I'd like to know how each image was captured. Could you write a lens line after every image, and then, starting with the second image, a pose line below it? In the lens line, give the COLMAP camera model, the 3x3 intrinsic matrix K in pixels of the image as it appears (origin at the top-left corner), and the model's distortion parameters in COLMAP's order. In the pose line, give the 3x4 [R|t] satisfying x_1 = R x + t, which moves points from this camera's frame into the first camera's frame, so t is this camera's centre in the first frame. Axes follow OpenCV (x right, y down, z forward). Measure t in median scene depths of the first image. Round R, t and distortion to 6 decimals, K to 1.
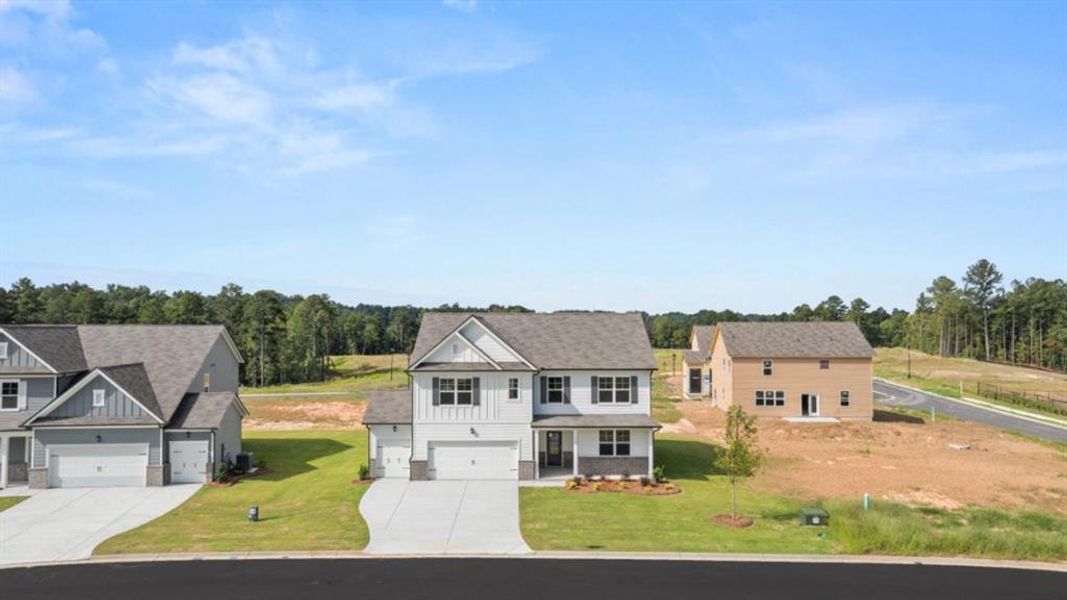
lens RADIAL K [[750.5, 0, 535.2], [0, 750.5, 299.7], [0, 0, 1]] dist [-0.016201, 0.010835]
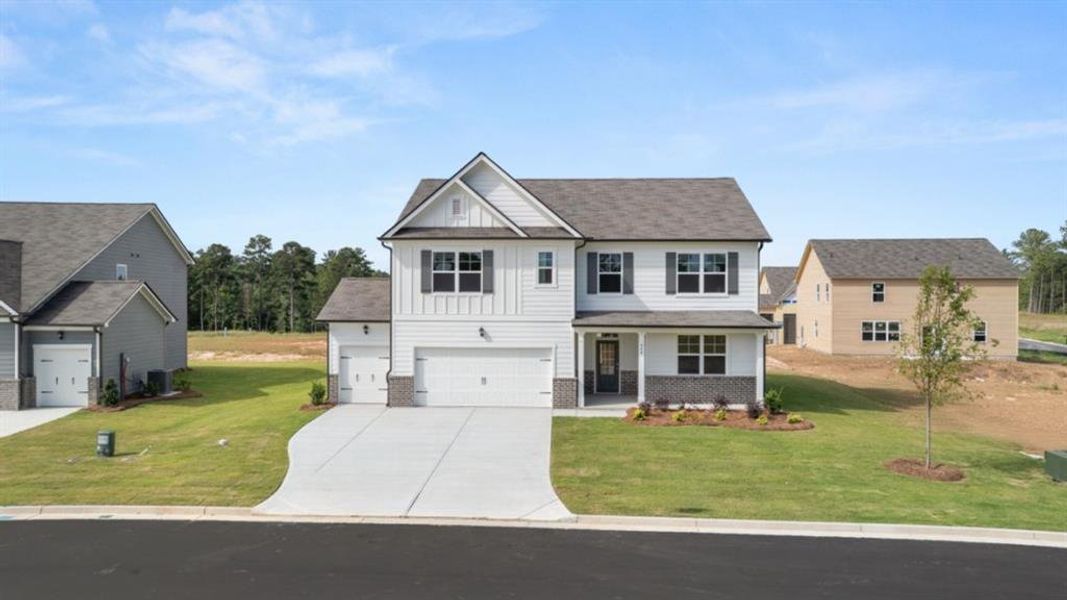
lens RADIAL K [[750.5, 0, 535.9], [0, 750.5, 297.2], [0, 0, 1]] dist [-0.016201, 0.010835]
pose [[0.998258, 0.003593, -0.058887, 0.000940], [-0.001560, 0.999402, 0.034541, 0.121331], [0.058976, -0.034389, 0.997667, 0.353252]]
